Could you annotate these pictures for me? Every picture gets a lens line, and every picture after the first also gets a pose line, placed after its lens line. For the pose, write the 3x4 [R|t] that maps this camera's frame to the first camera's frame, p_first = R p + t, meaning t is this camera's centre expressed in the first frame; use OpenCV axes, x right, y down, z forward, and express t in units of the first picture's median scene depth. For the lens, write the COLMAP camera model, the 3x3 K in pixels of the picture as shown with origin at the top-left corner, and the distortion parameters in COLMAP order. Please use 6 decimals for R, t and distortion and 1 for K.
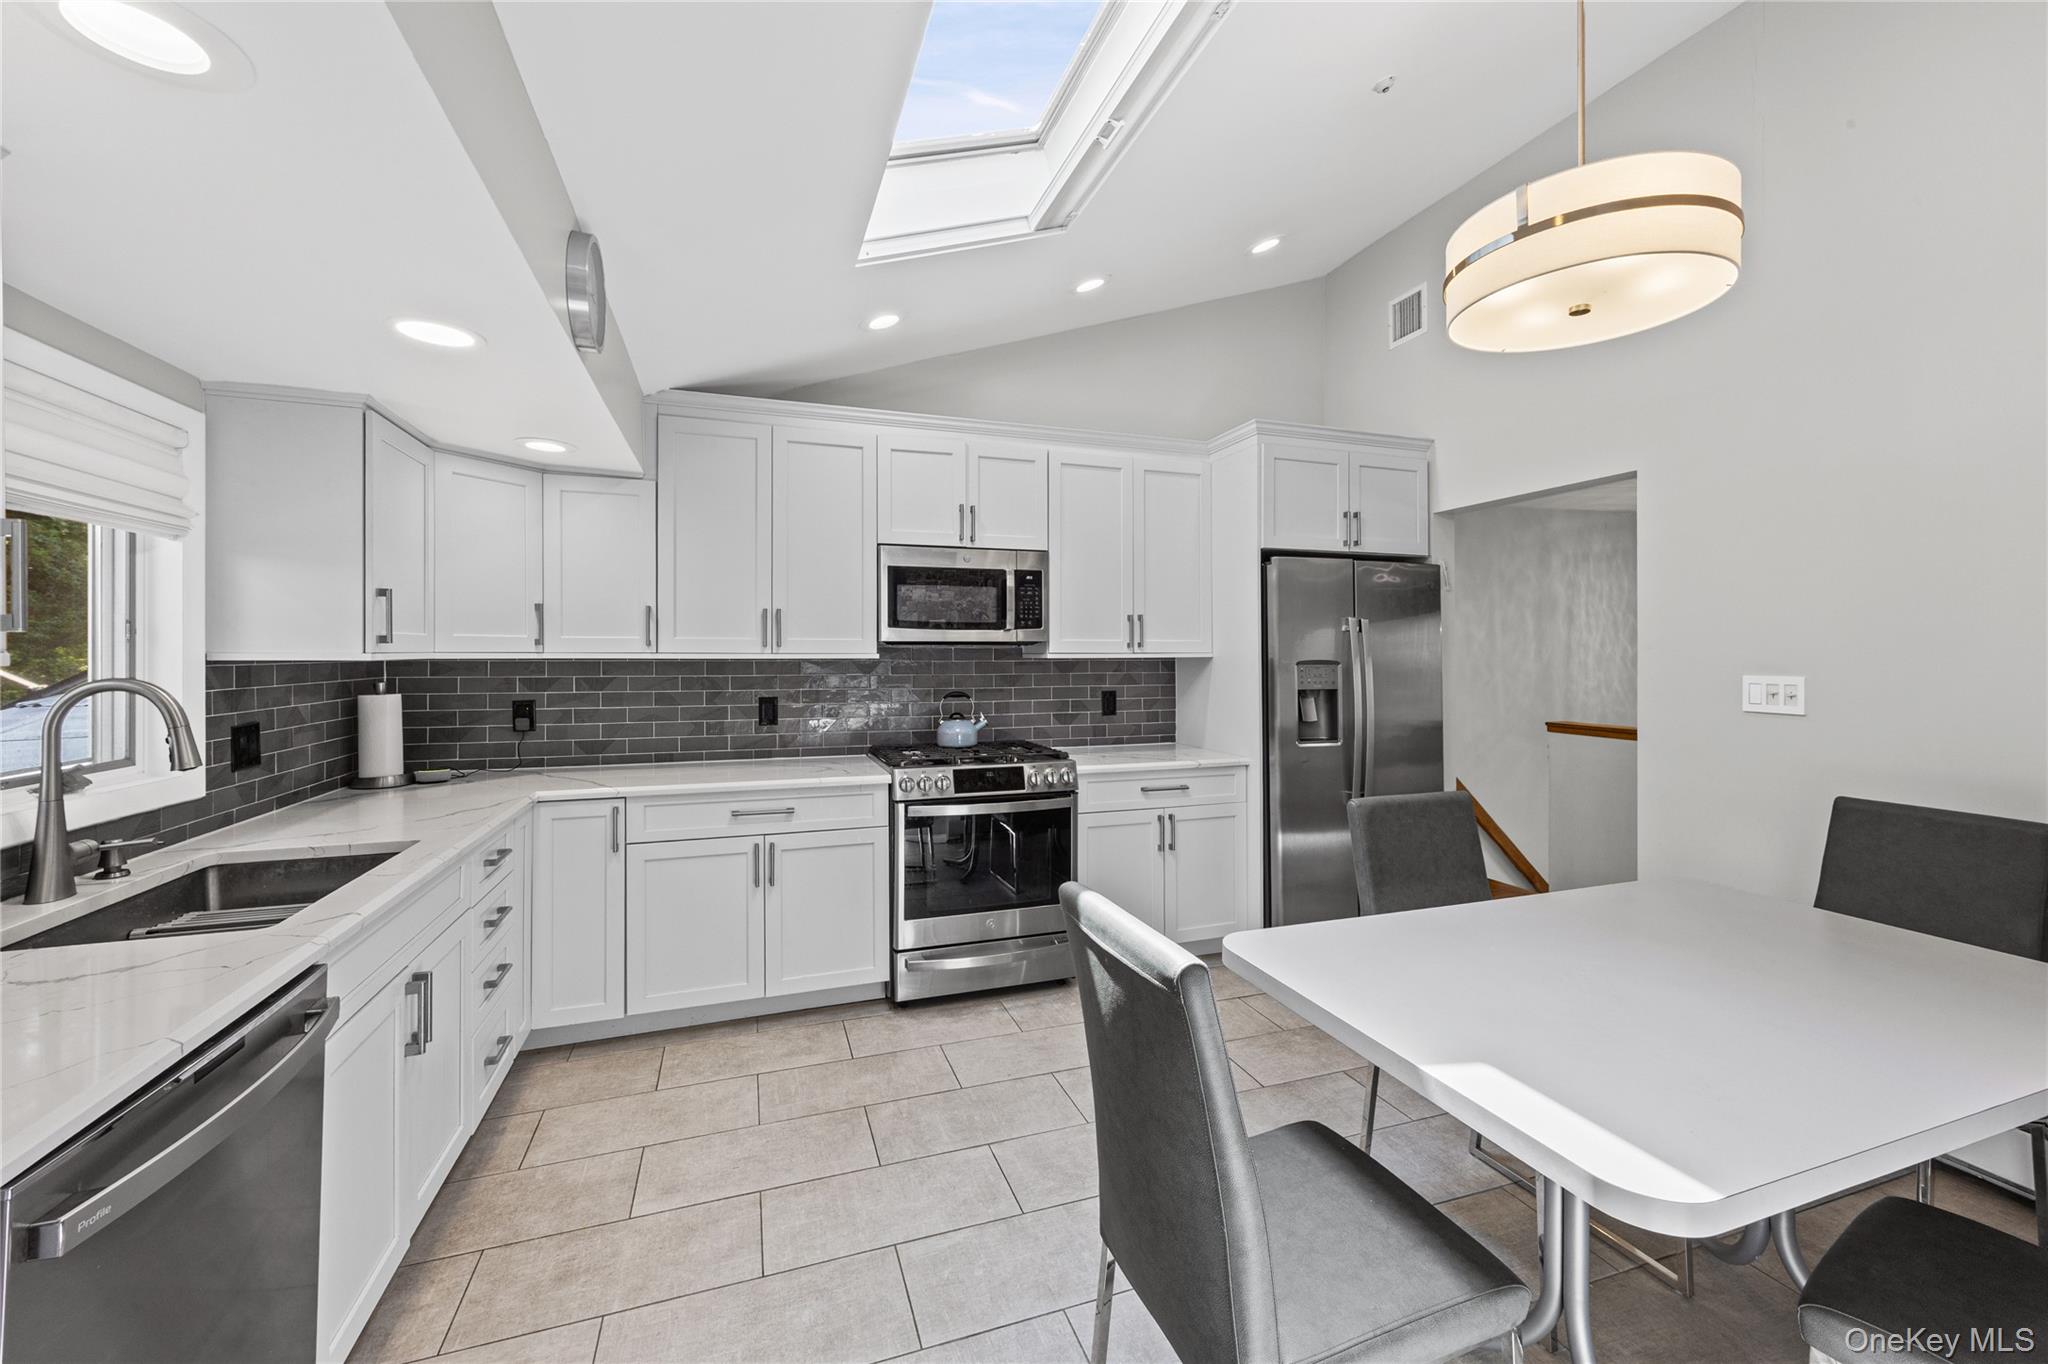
lens RADIAL K [[814.6, 0, 1029.6], [0, 814.6, 653.7], [0, 0, 1]] dist [0.000033, -0.000130]
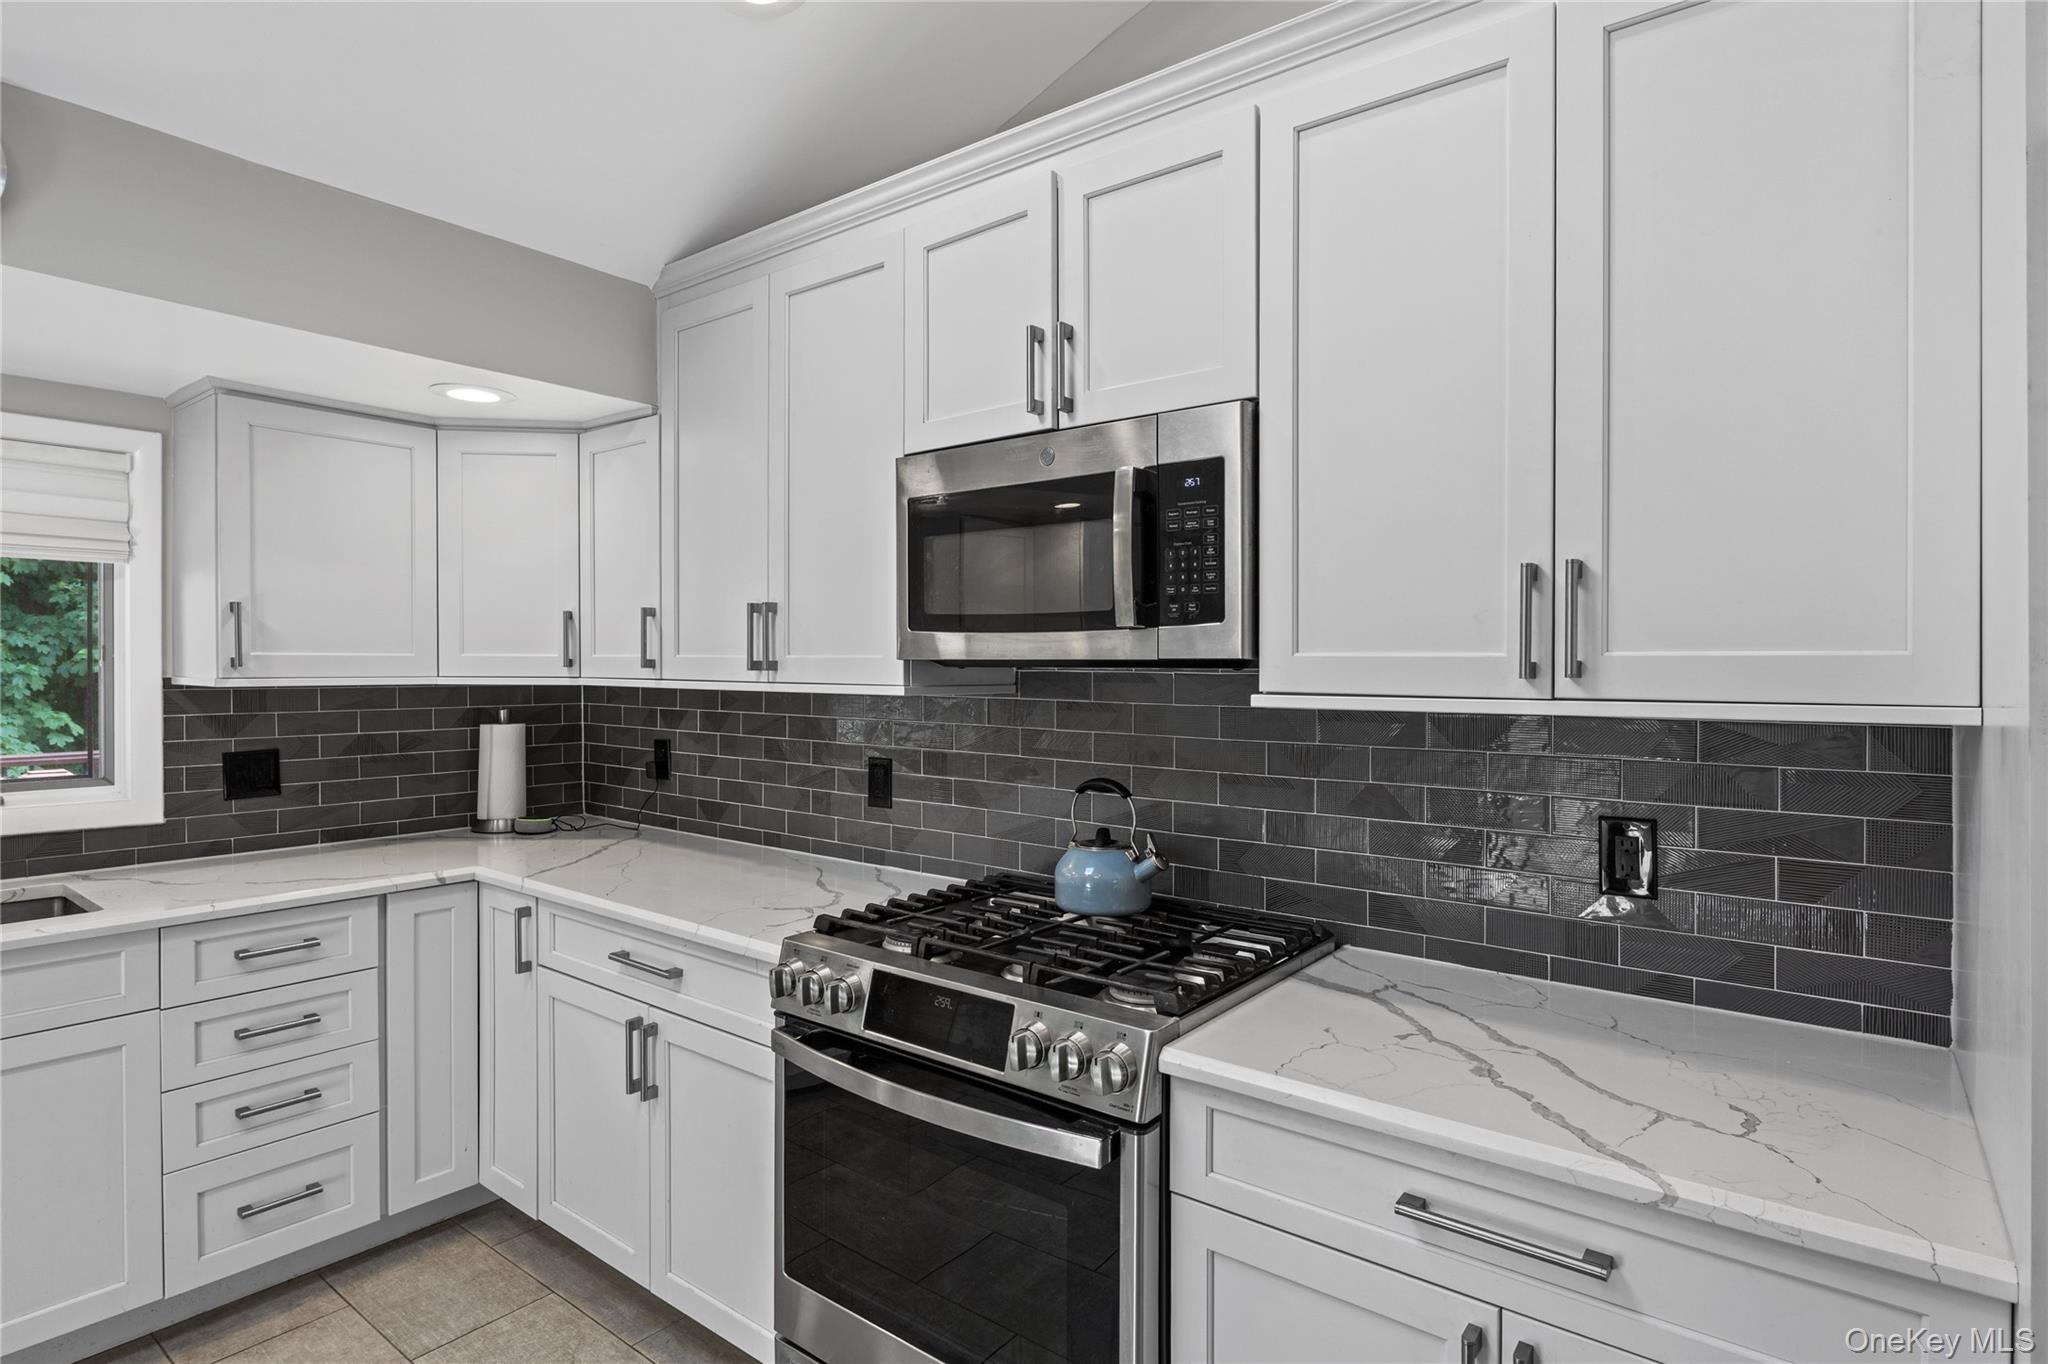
lens RADIAL K [[1052.9, 0, 1020.7], [0, 1052.9, 676.6], [0, 0, 1]] dist [-0.009164, -0.001673]
pose [[0.542449, 0.010897, -0.840018, 0.383772], [-0.006238, 0.999941, 0.008944, -0.012043], [0.840066, 0.000389, 0.542484, 0.745494]]
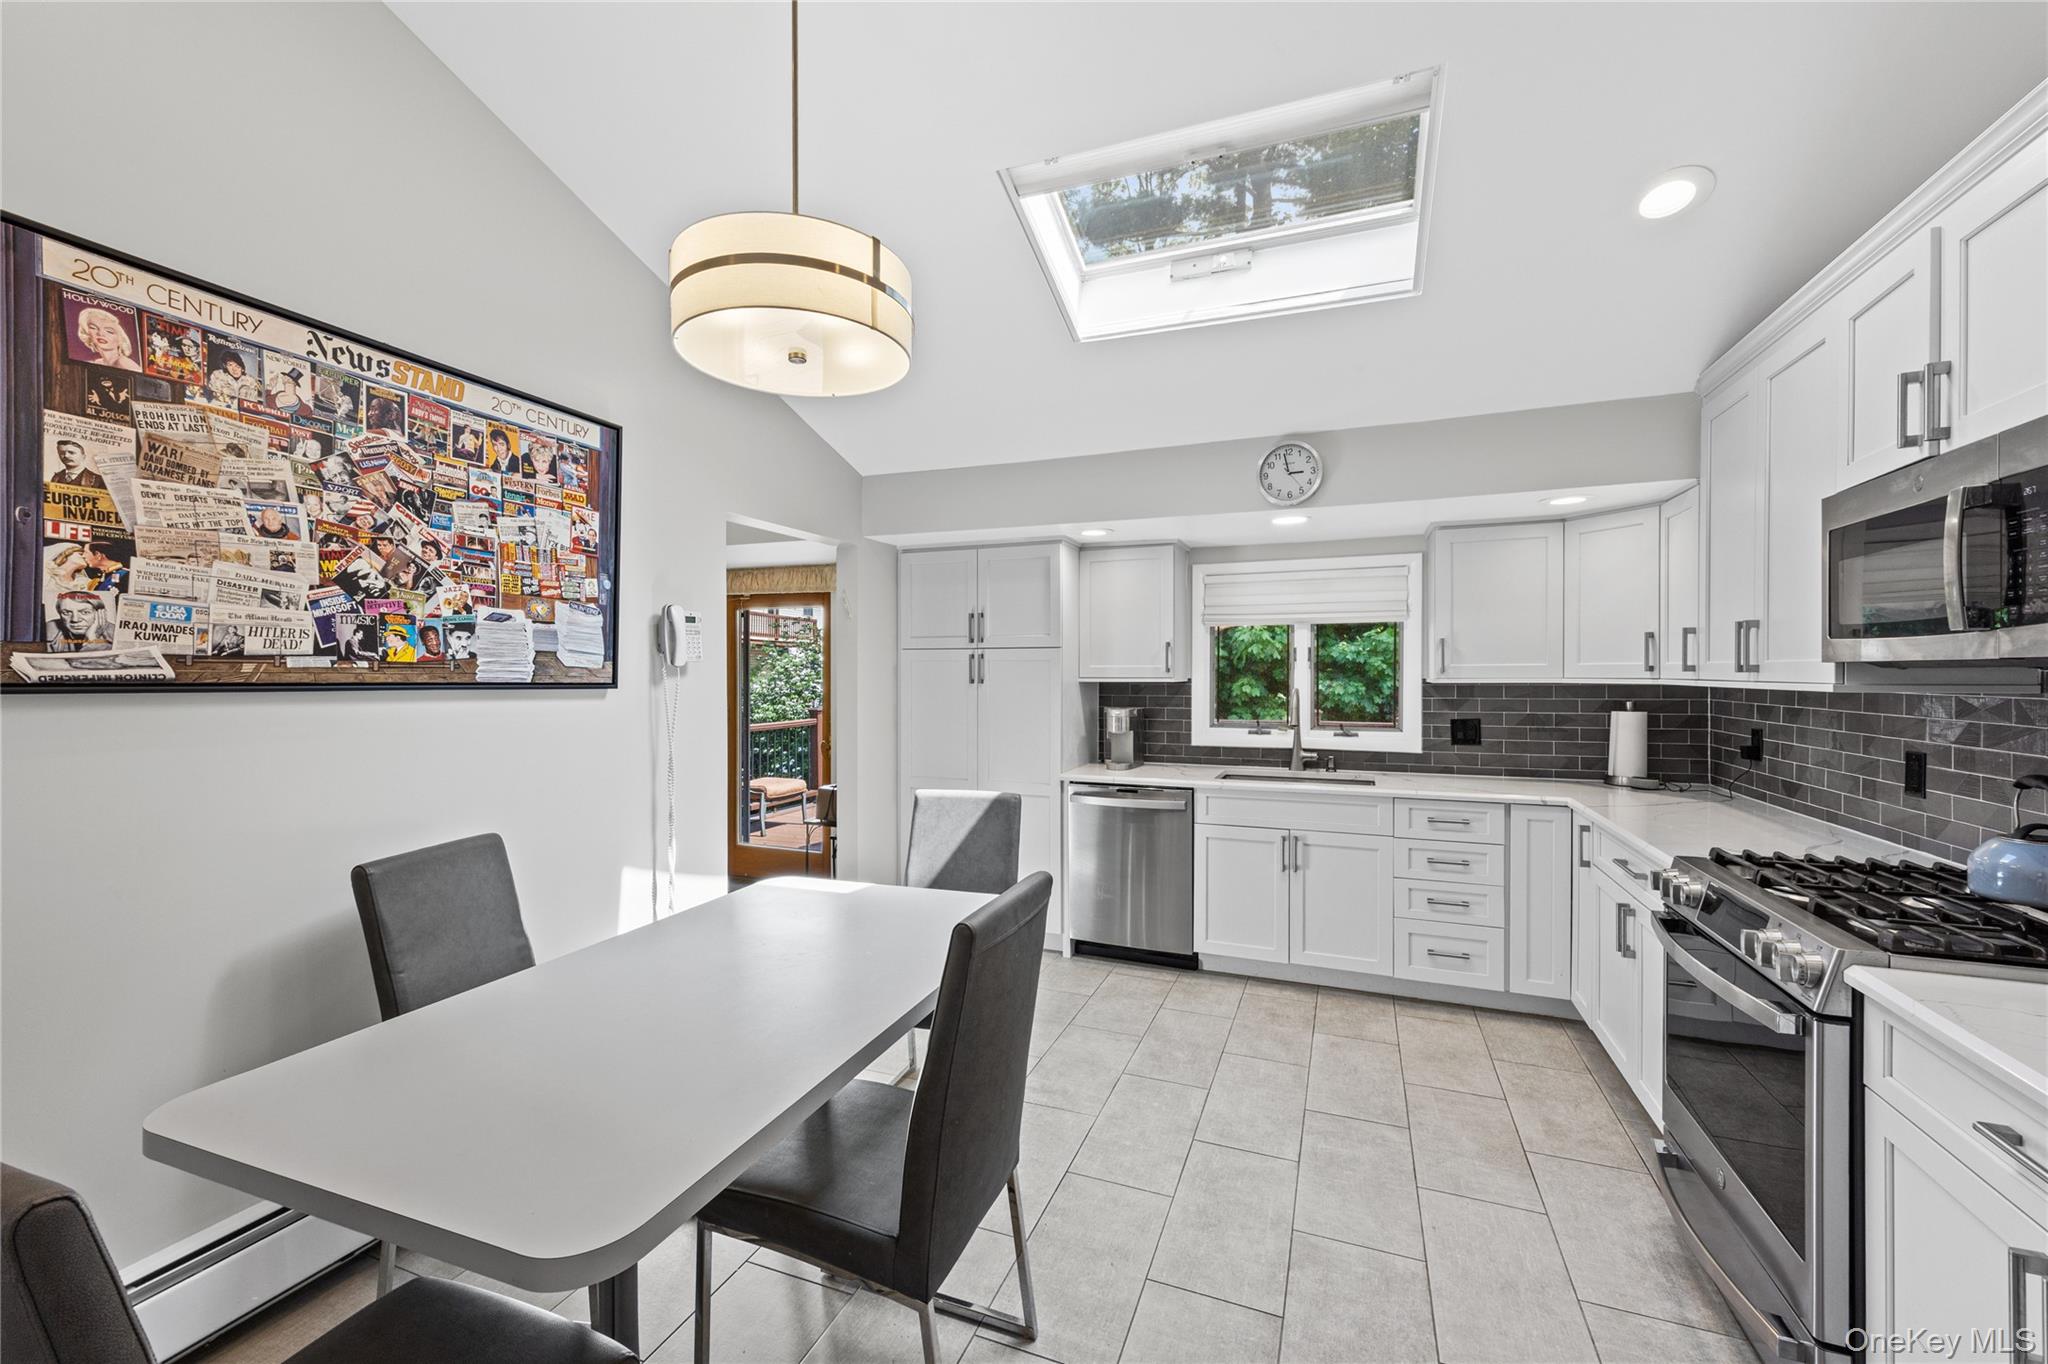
lens RADIAL K [[814.6, 0, 1024.8], [0, 814.6, 679.4], [0, 0, 1]] dist [0.000033, -0.000130]
pose [[-0.657755, 0.007652, -0.753193, 0.653659], [0.002153, 0.999963, 0.008279, -0.010041], [0.753229, 0.003824, -0.657747, 0.977712]]
